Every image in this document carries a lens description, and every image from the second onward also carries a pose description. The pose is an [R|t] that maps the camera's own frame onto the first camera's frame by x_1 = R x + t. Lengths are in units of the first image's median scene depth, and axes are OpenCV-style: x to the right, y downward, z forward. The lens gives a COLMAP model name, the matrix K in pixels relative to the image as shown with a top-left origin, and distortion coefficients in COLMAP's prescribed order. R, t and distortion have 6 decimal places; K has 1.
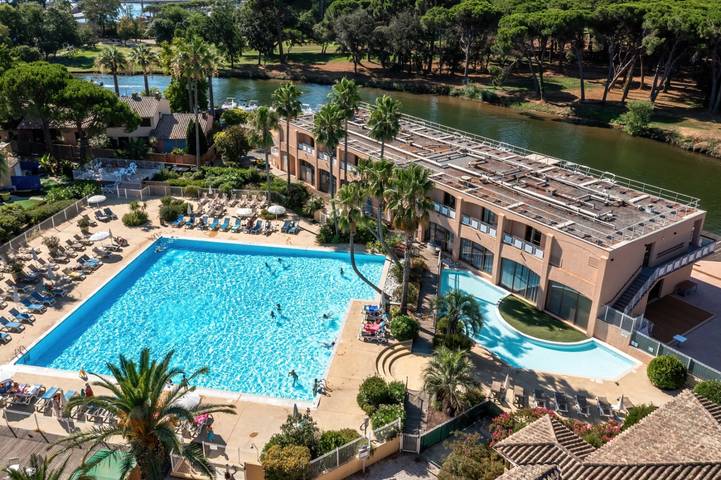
lens RADIAL K [[581.7, 0, 360.5], [0, 581.7, 206.3], [0, 0, 1]] dist [0.012383, 0.007792]
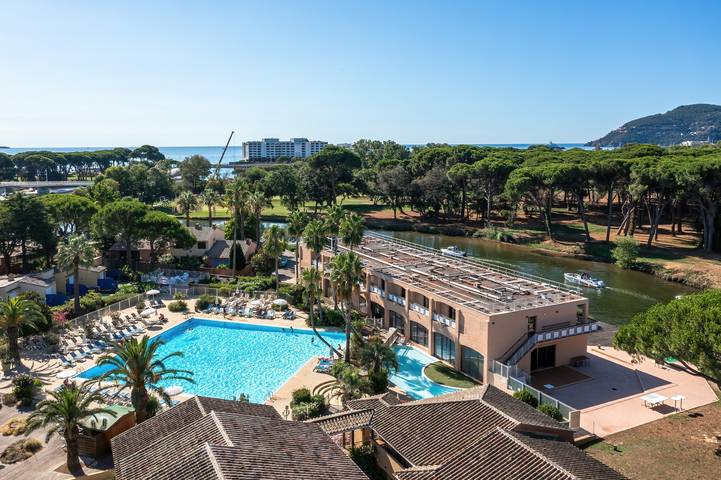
lens RADIAL K [[581.7, 0, 360.5], [0, 581.7, 206.3], [0, 0, 1]] dist [0.012383, 0.007792]
pose [[0.990618, 0.002173, -0.136642, 0.192040], [-0.038535, 0.963742, -0.264040, 0.124004], [0.131114, 0.266828, 0.954784, -0.257101]]
